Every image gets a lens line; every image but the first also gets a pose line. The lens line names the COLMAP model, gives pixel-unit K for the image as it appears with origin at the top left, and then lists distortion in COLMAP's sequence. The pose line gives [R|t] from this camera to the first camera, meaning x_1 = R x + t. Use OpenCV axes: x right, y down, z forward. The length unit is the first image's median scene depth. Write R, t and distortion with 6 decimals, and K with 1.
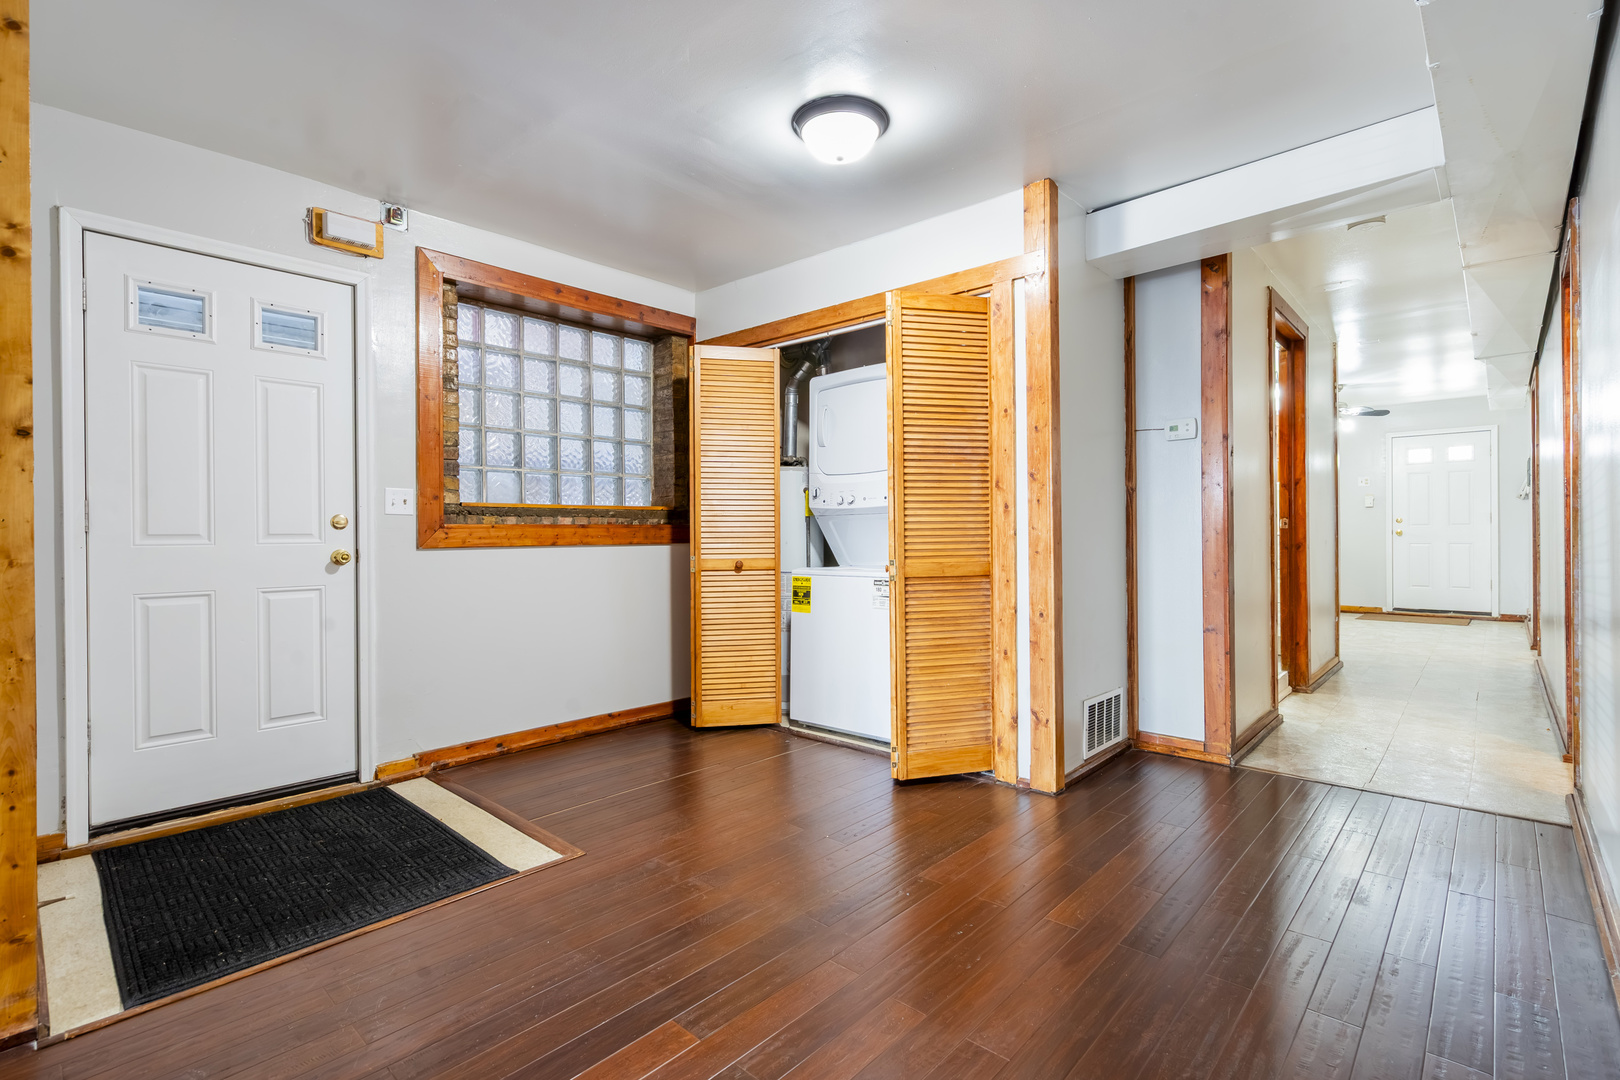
lens RADIAL K [[744.0, 0, 791.9], [0, 744.0, 537.6], [0, 0, 1]] dist [-0.000252, -0.000157]
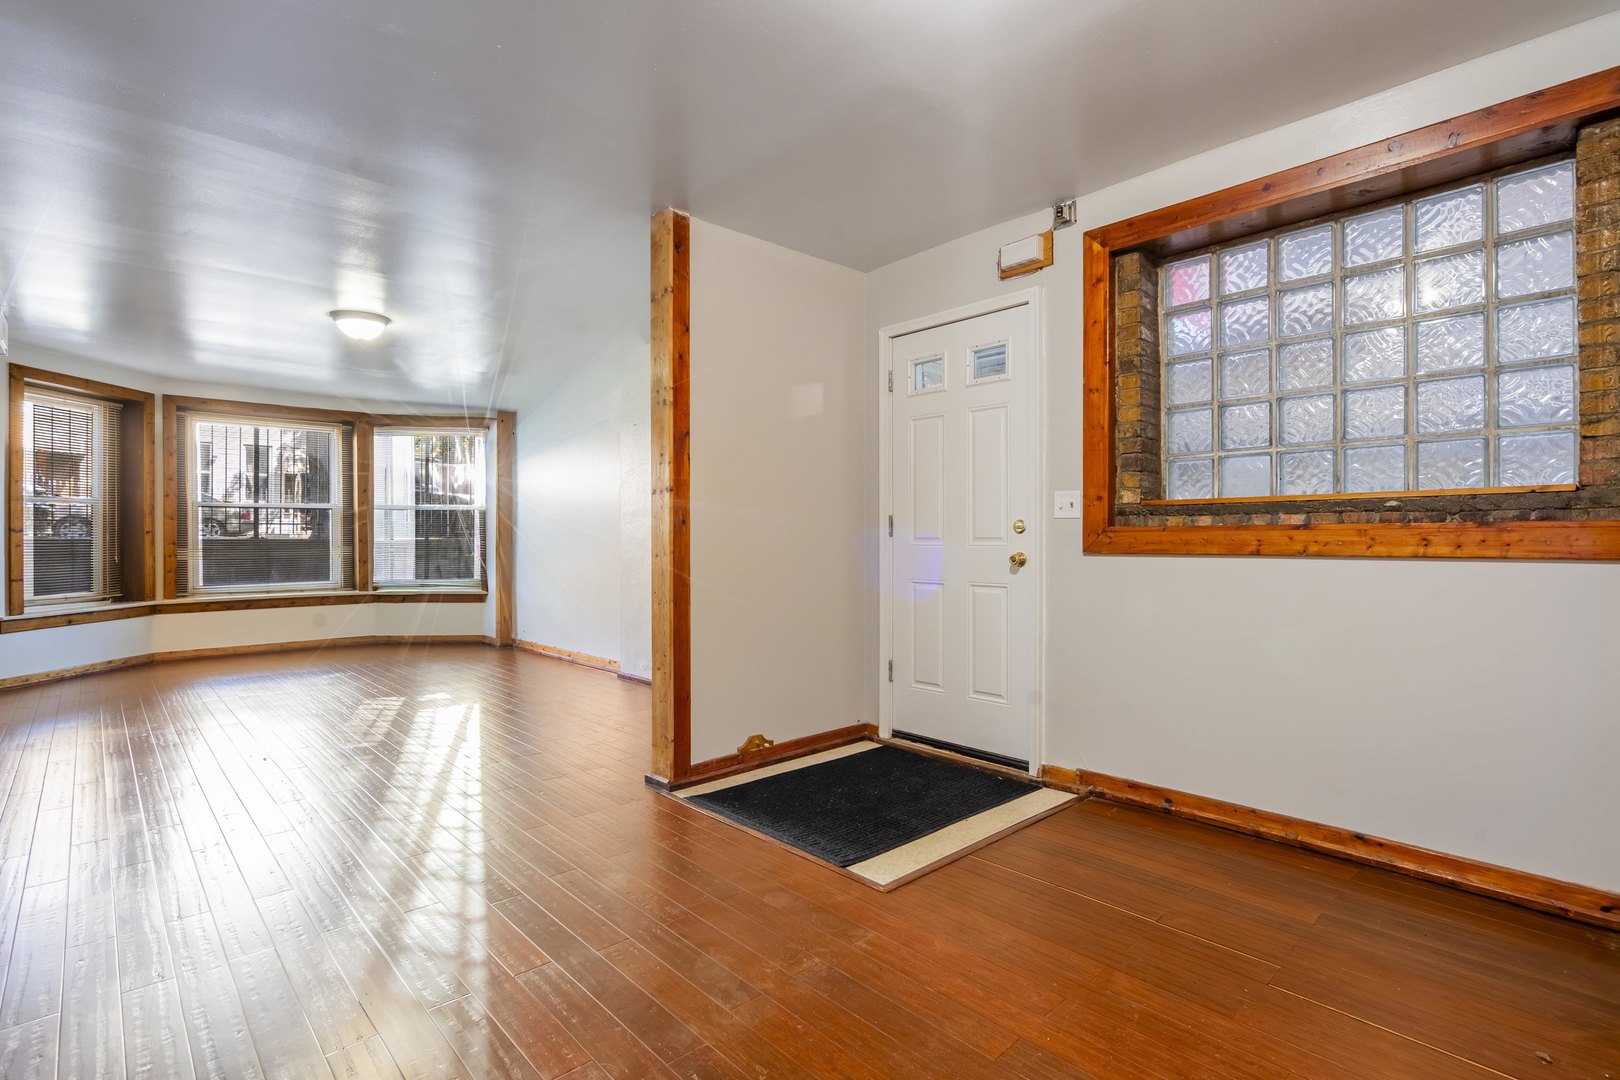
lens RADIAL K [[744.0, 0, 791.9], [0, 744.0, 537.6], [0, 0, 1]] dist [-0.000252, -0.000157]
pose [[-0.051245, 0.006505, -0.998665, 0.456995], [-0.002184, 0.999976, 0.006625, -0.010836], [0.998684, 0.002521, -0.051230, 0.672981]]
